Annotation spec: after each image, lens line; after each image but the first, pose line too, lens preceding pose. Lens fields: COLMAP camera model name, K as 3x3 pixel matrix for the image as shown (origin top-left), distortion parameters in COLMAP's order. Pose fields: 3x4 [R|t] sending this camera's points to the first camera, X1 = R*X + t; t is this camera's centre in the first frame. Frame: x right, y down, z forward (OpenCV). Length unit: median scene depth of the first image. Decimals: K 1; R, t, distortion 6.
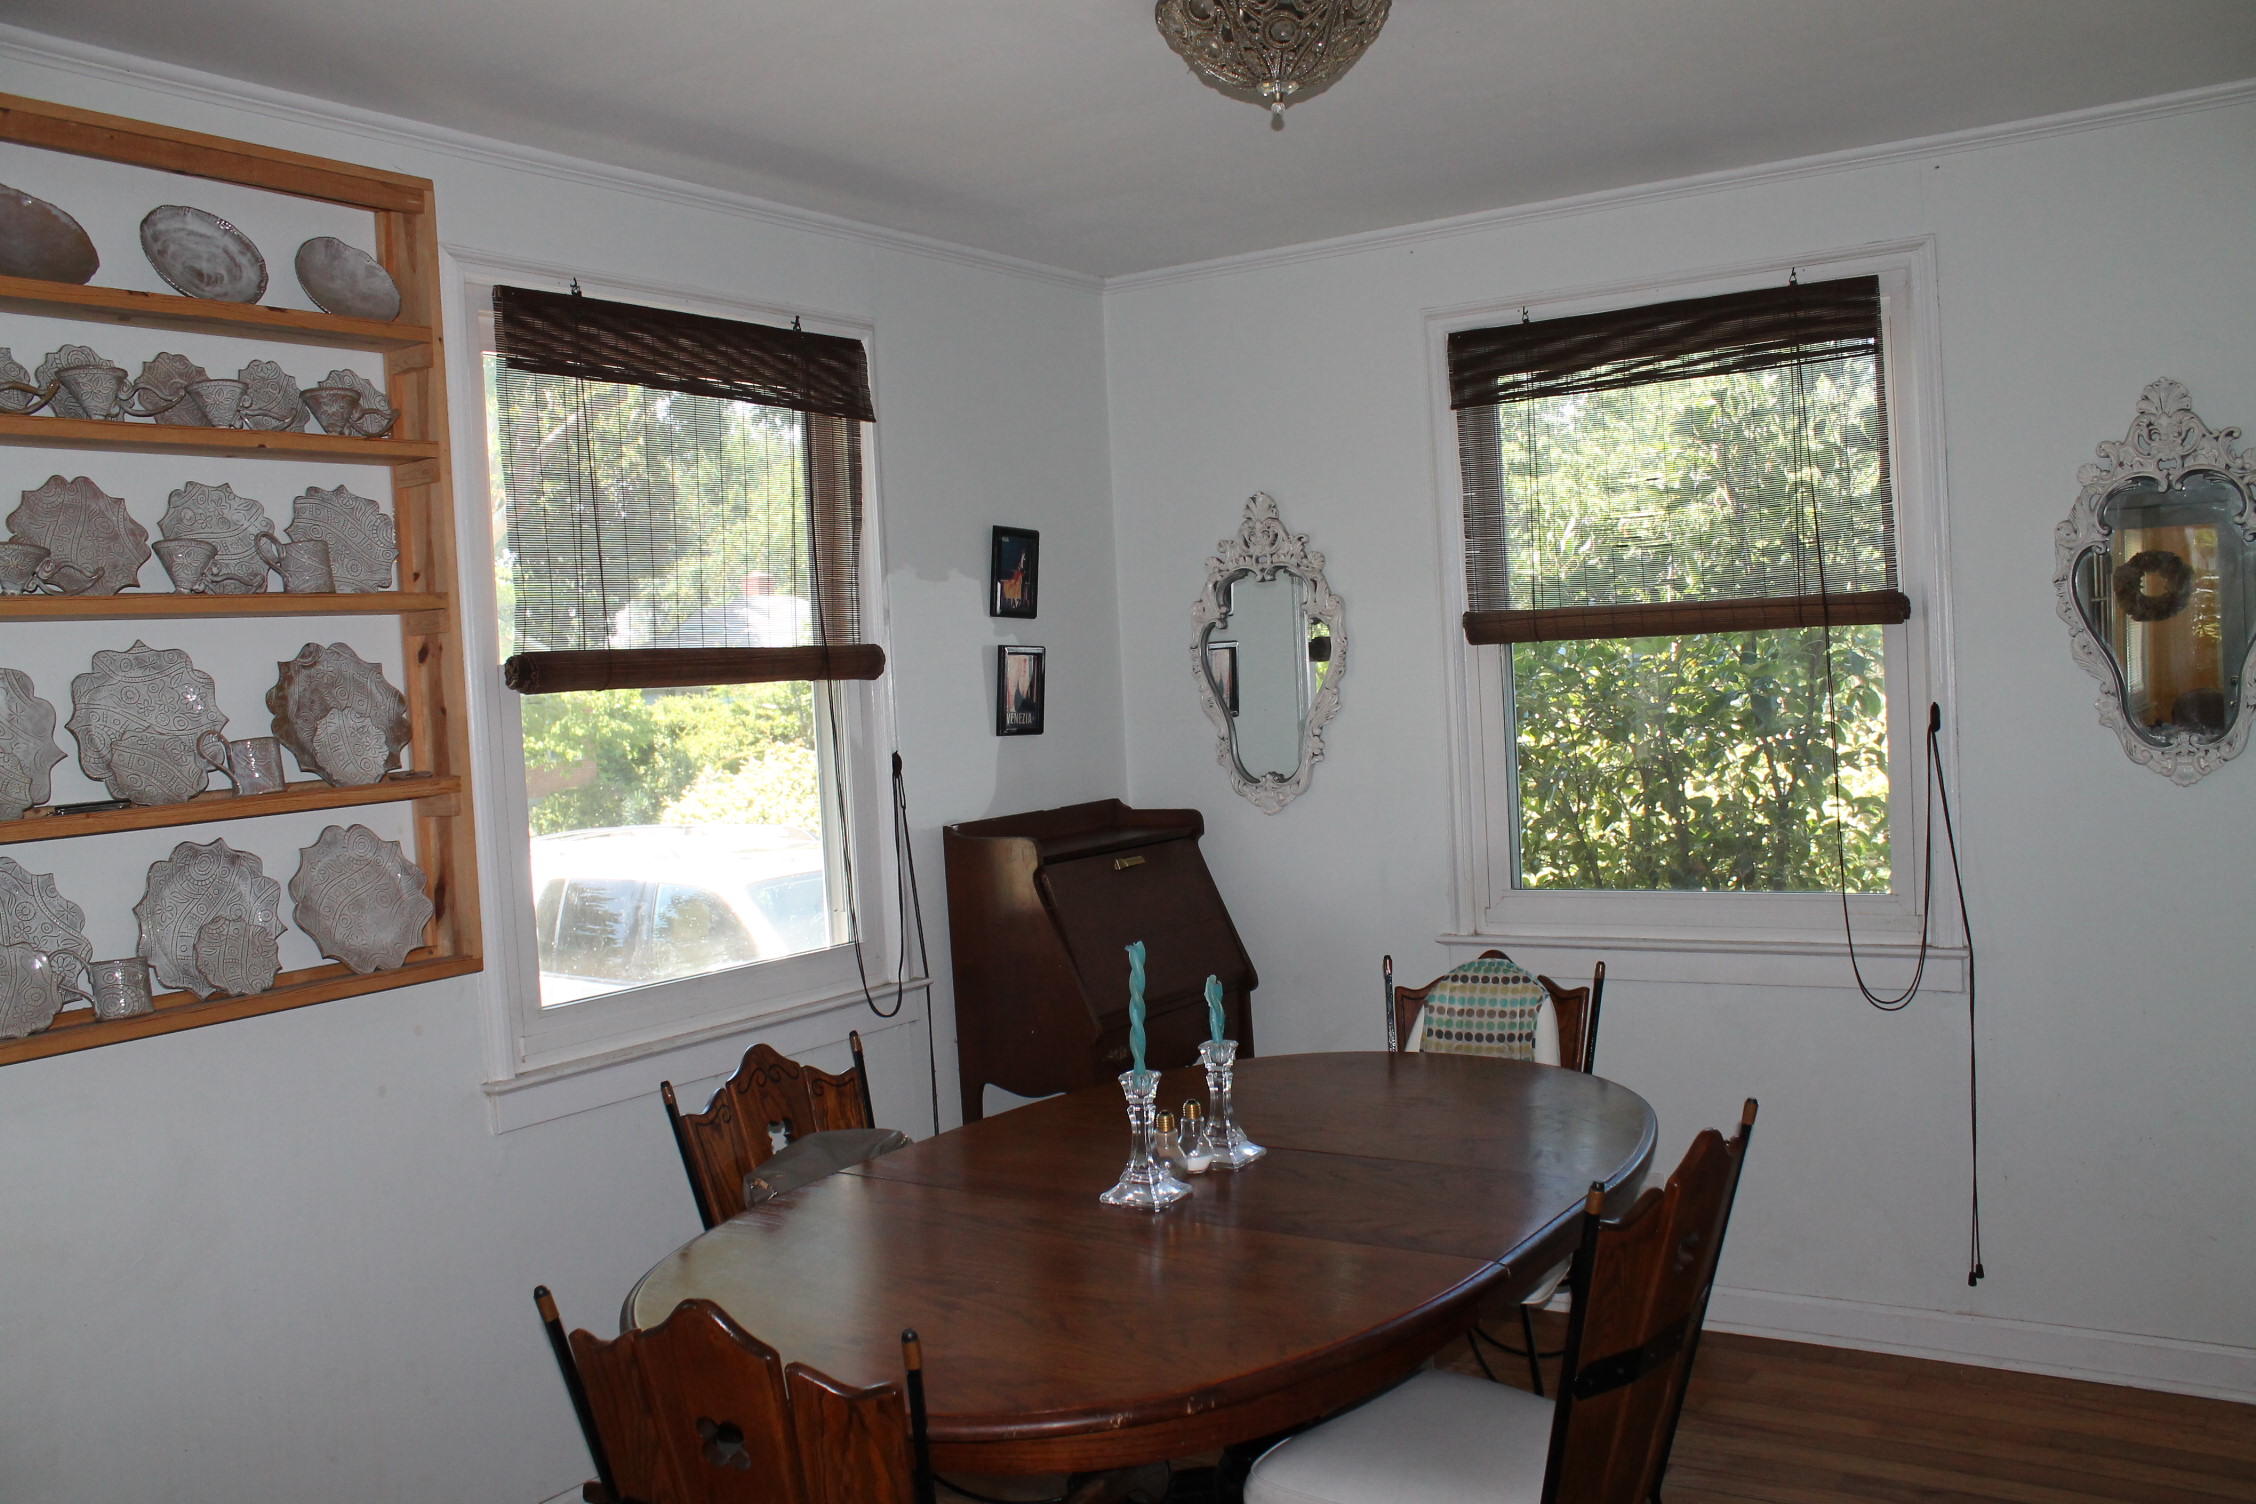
lens RADIAL K [[1931.6, 0, 1120.4], [0, 1931.6, 768.7], [0, 0, 1]] dist [-0.174471, 0.165514]
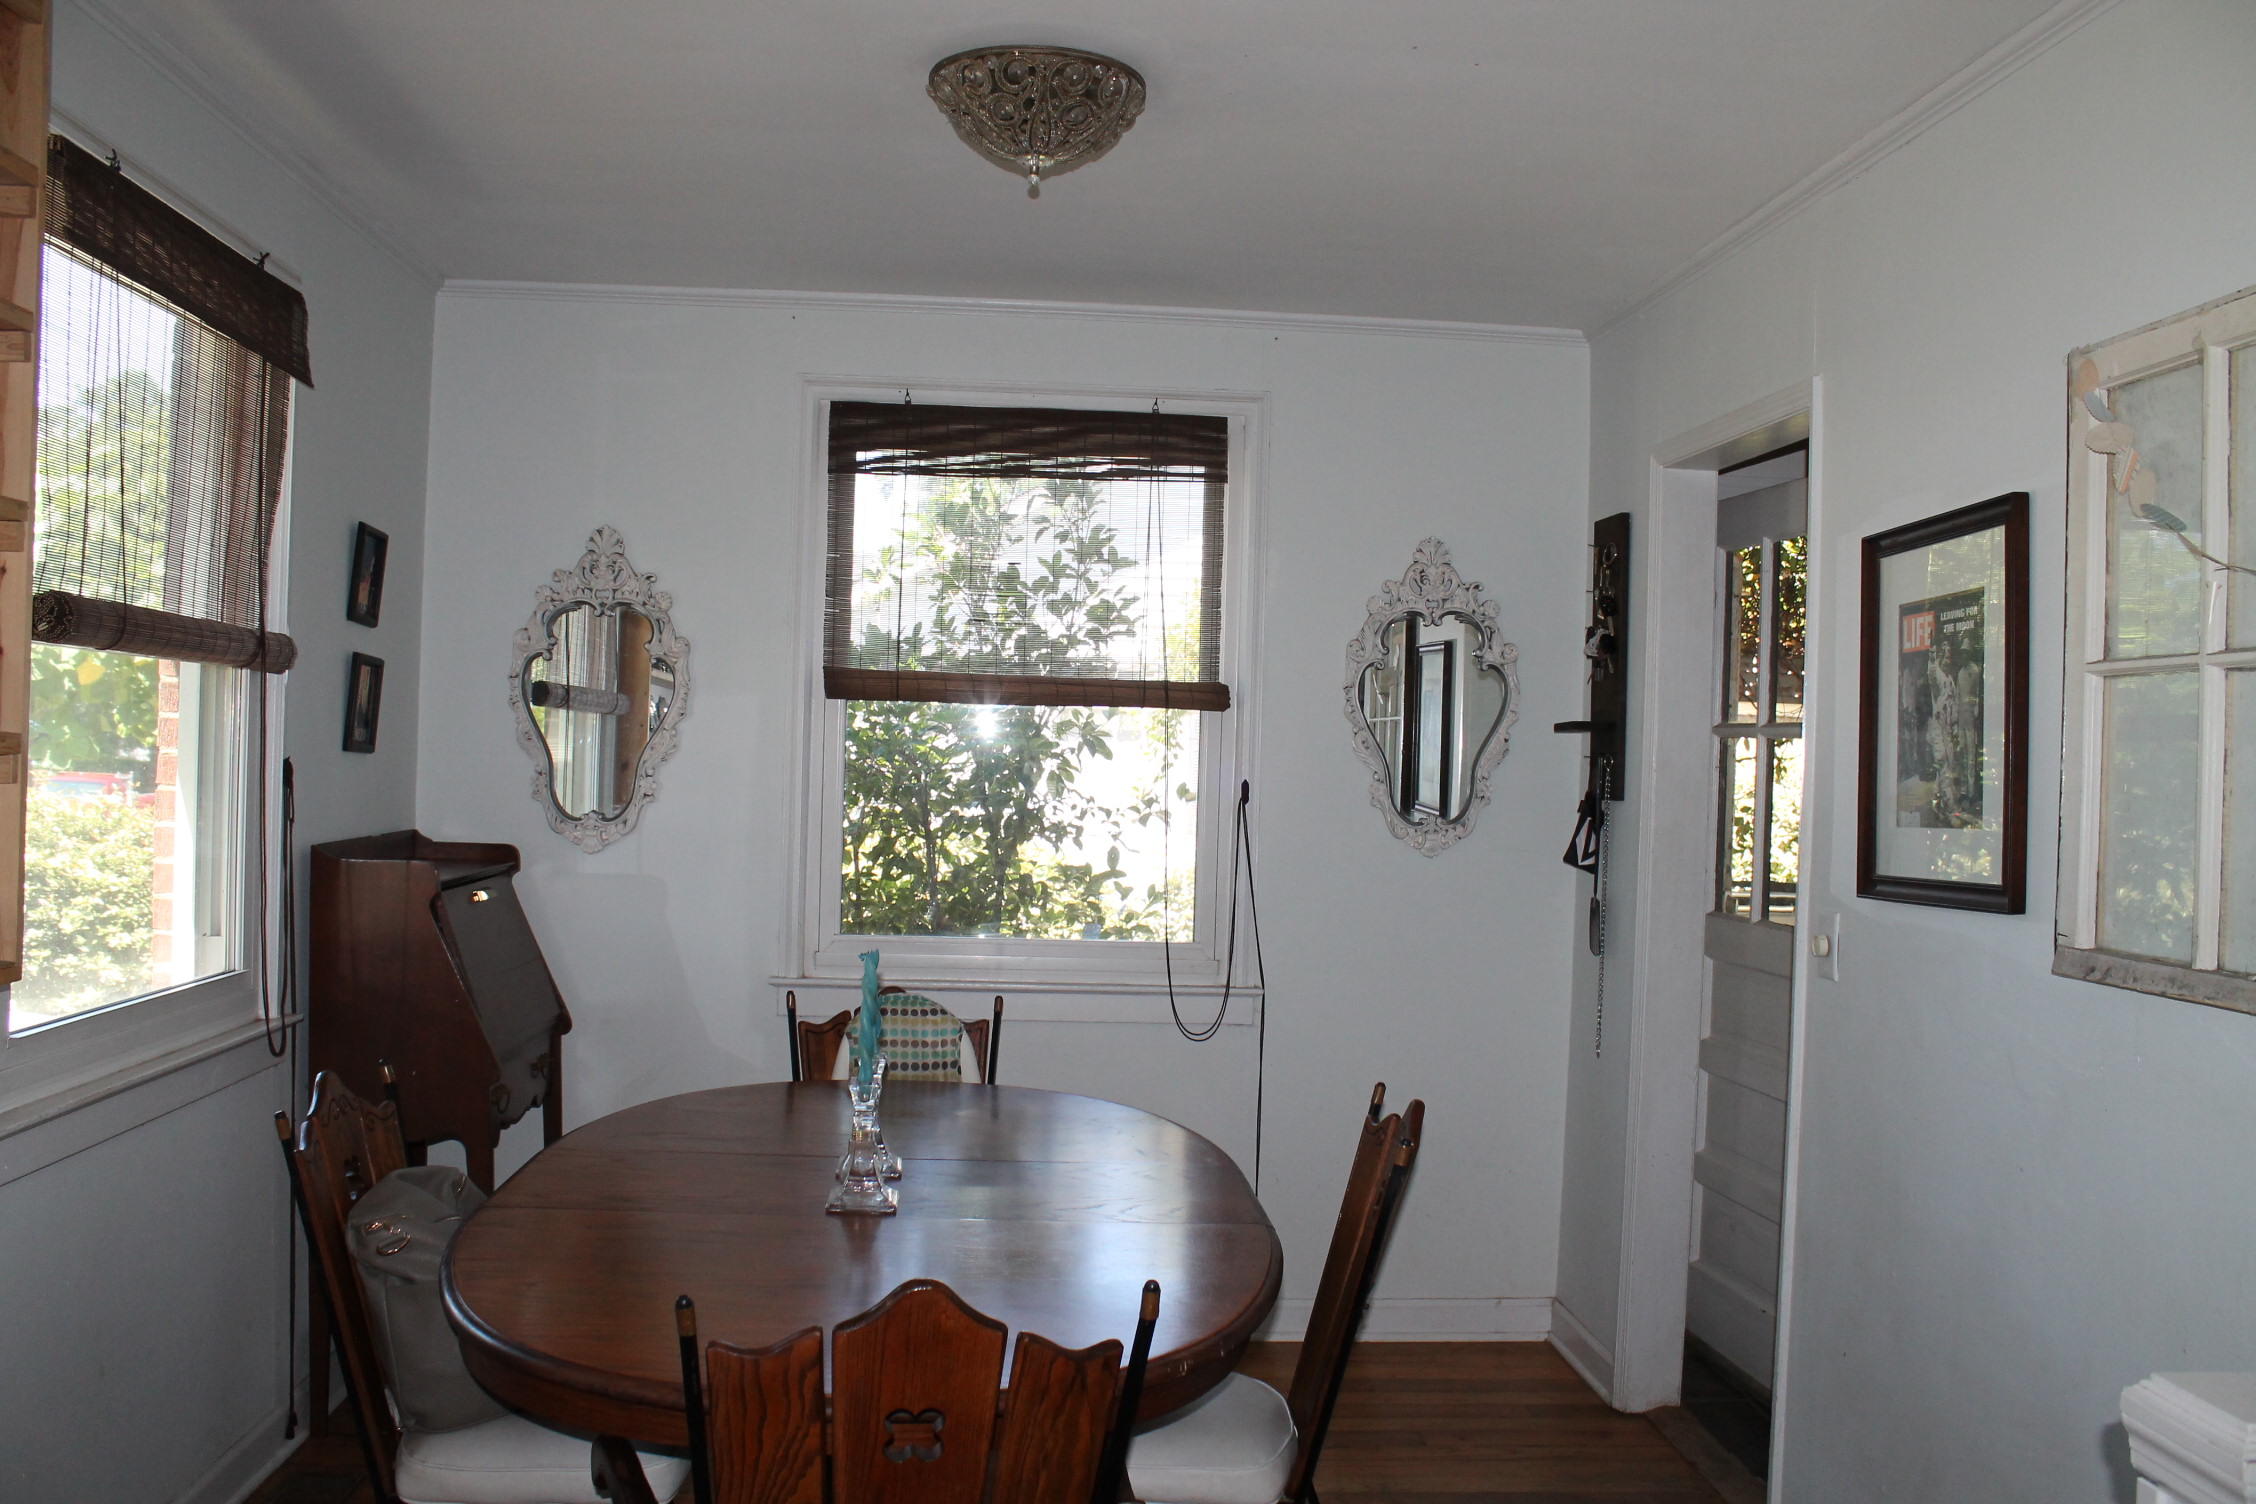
lens RADIAL K [[1931.6, 0, 1120.4], [0, 1931.6, 768.7], [0, 0, 1]] dist [-0.174471, 0.165514]
pose [[0.787431, 0.073046, 0.612059, -0.344655], [-0.041090, 0.996965, -0.066119, 0.038062], [-0.615032, 0.026915, 0.788043, 0.080361]]
